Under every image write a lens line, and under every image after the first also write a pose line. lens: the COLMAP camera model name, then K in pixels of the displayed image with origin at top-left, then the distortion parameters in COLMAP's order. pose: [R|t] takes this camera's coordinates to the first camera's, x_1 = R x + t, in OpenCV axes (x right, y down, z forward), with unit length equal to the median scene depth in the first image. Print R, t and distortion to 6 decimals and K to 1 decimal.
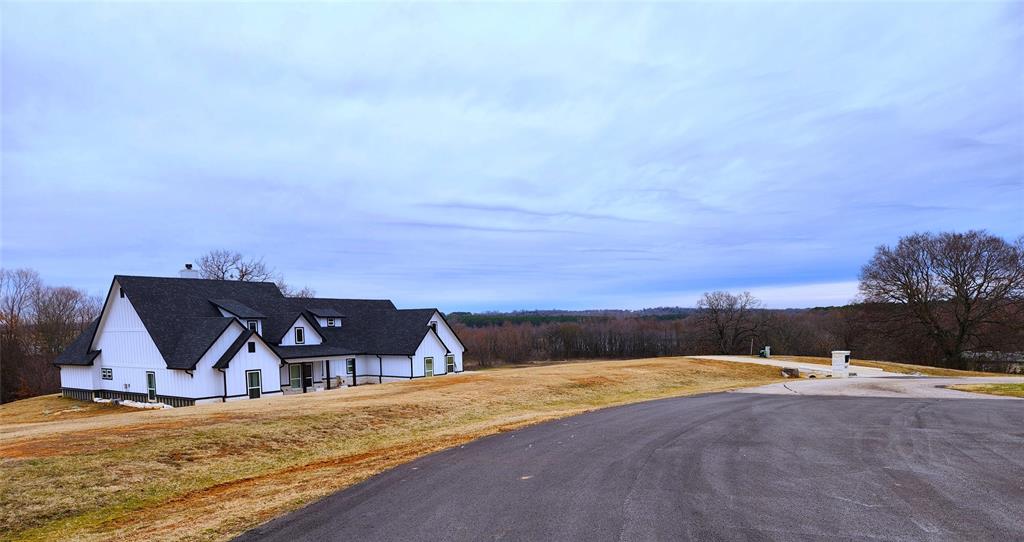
lens RADIAL K [[660.7, 0, 525.1], [0, 660.7, 370.1], [0, 0, 1]] dist [0.092069, -0.011468]
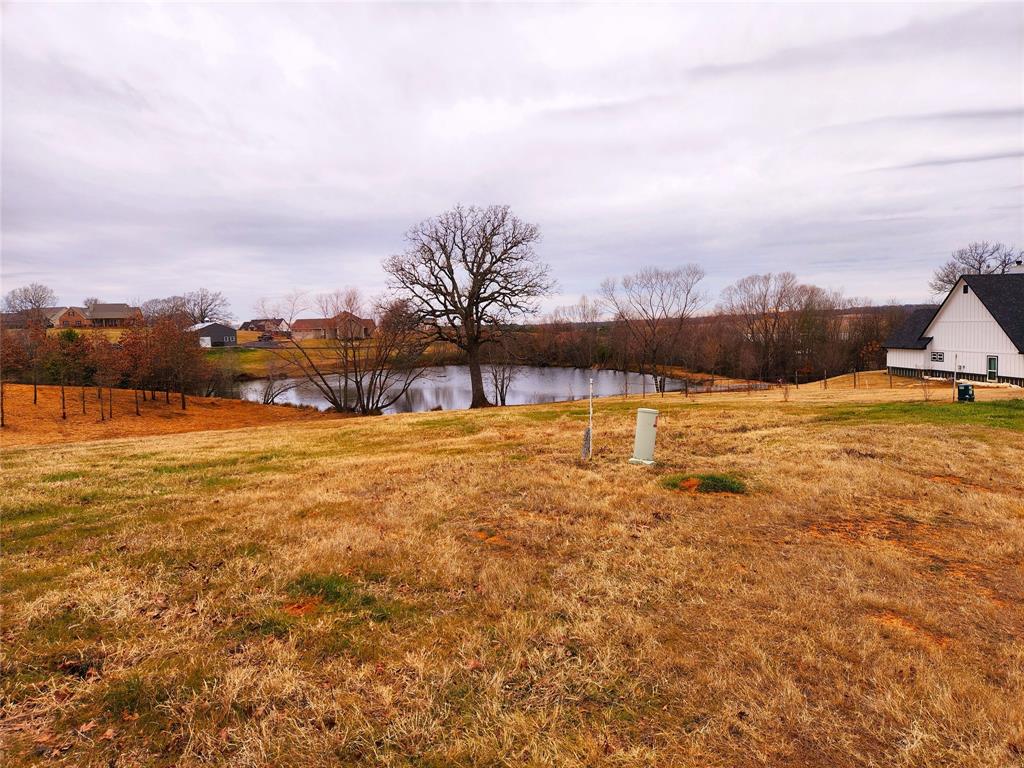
lens RADIAL K [[664.9, 0, 517.1], [0, 664.9, 371.6], [0, 0, 1]] dist [0.058712, -0.064854]
pose [[0.632054, 0.053047, -0.773106, -0.165151], [-0.039114, 0.998566, 0.036540, 0.018405], [0.773936, 0.007144, 0.633223, -0.358110]]
